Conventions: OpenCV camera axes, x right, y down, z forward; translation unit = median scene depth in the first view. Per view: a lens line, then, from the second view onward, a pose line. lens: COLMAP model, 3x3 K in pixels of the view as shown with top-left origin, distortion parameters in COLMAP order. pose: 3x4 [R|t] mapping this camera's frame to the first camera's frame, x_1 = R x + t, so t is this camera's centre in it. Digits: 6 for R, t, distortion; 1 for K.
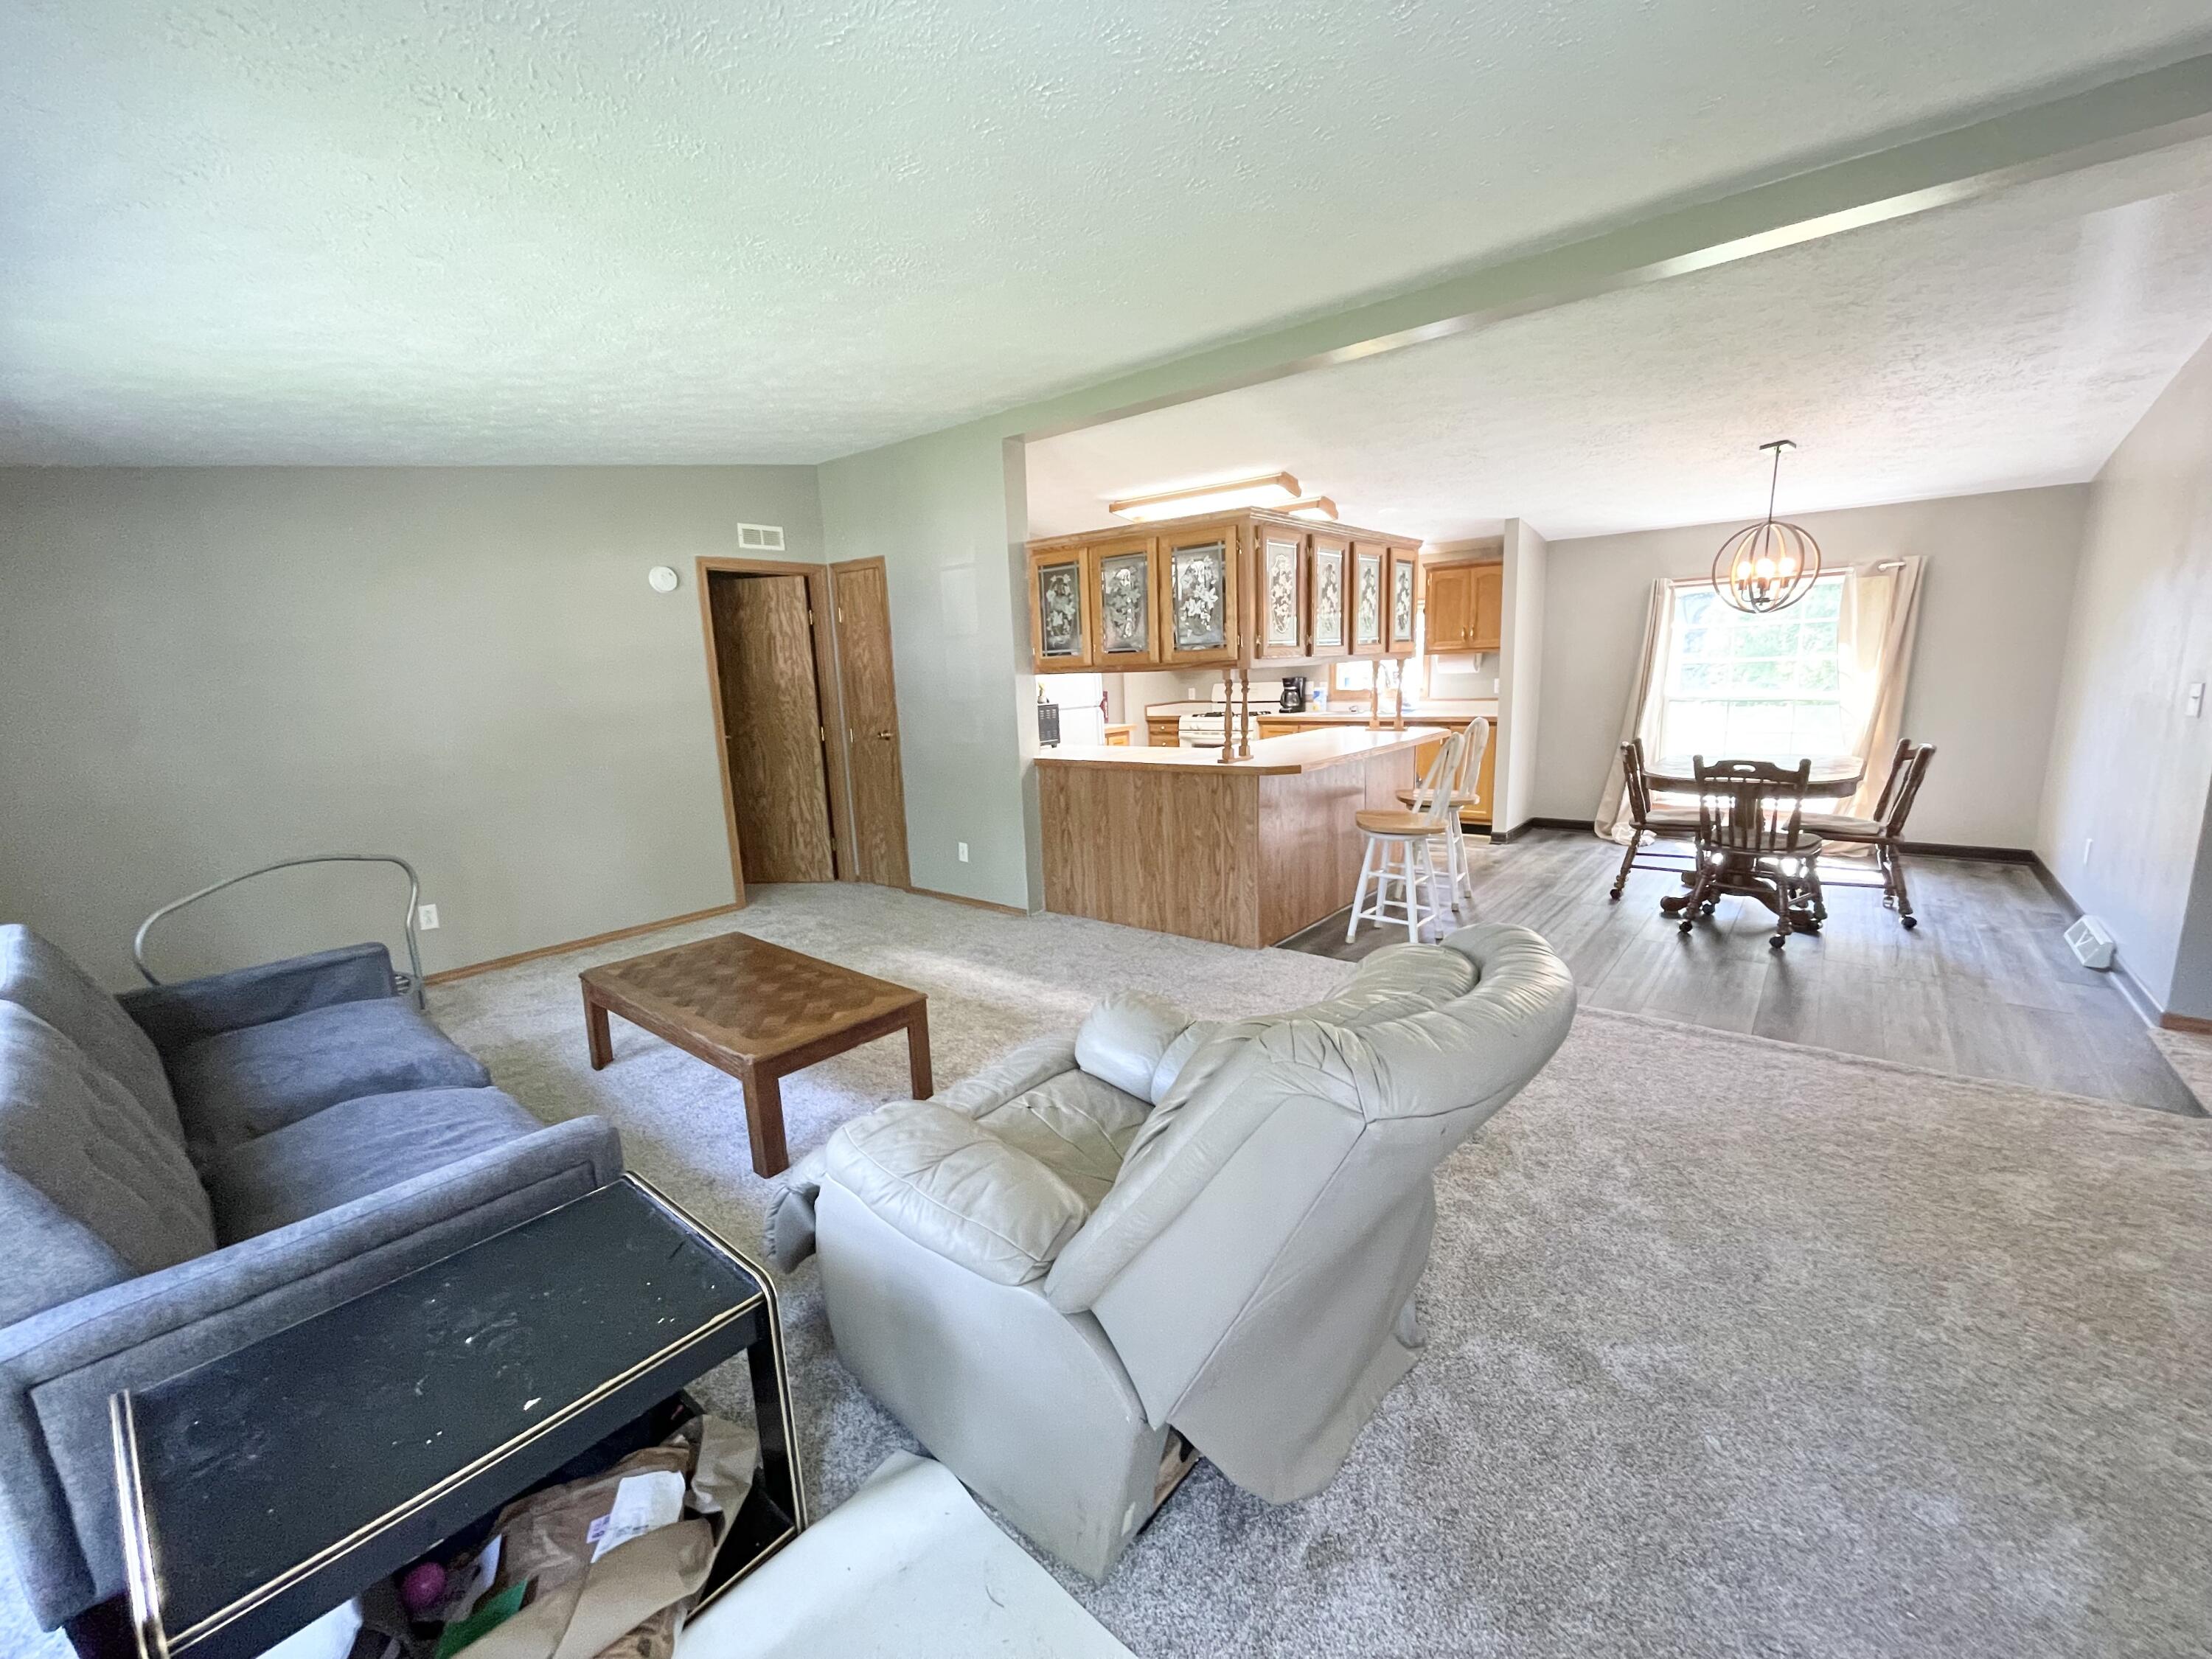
lens RADIAL K [[895.4, 0, 1092.9], [0, 895.4, 846.3], [0, 0, 1]] dist [-0.002501, 0.000237]
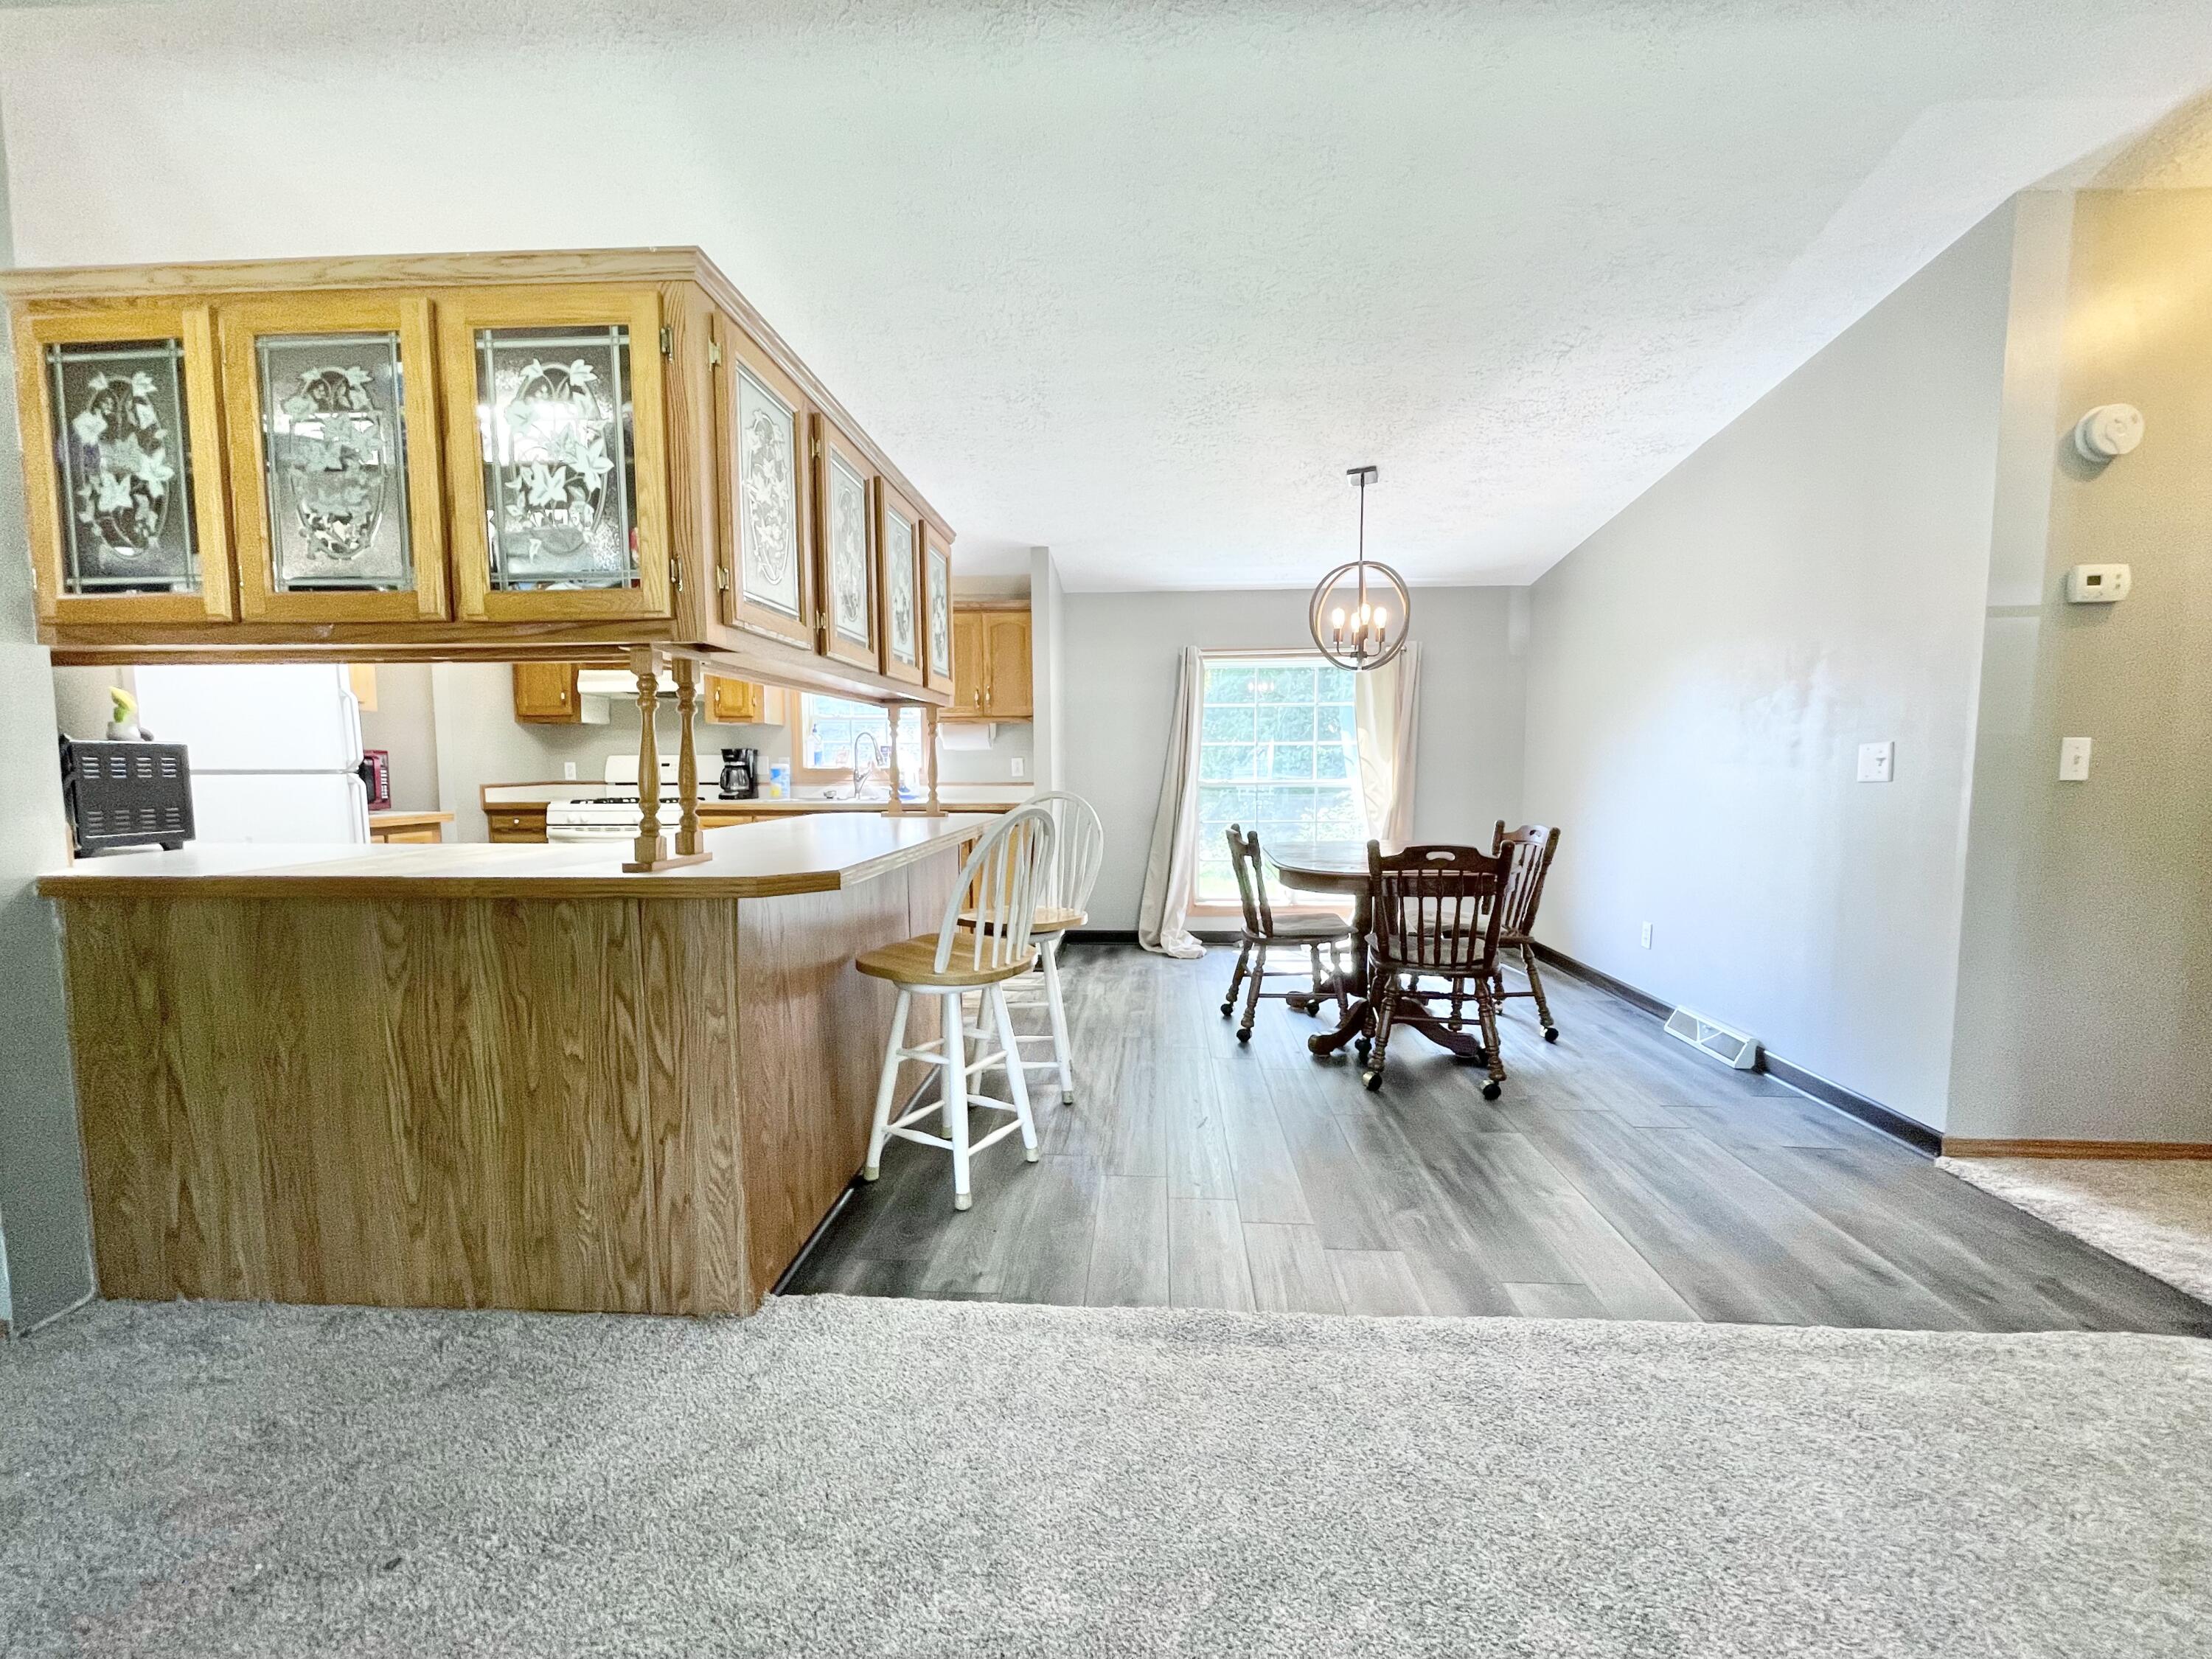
lens RADIAL K [[895.4, 0, 1111.6], [0, 895.4, 842.6], [0, 0, 1]] dist [-0.002501, 0.000237]
pose [[0.799975, -0.010996, 0.599932, 0.066540], [0.085724, 0.991670, -0.096133, -0.044048], [-0.593878, 0.128333, 0.794254, 0.497005]]
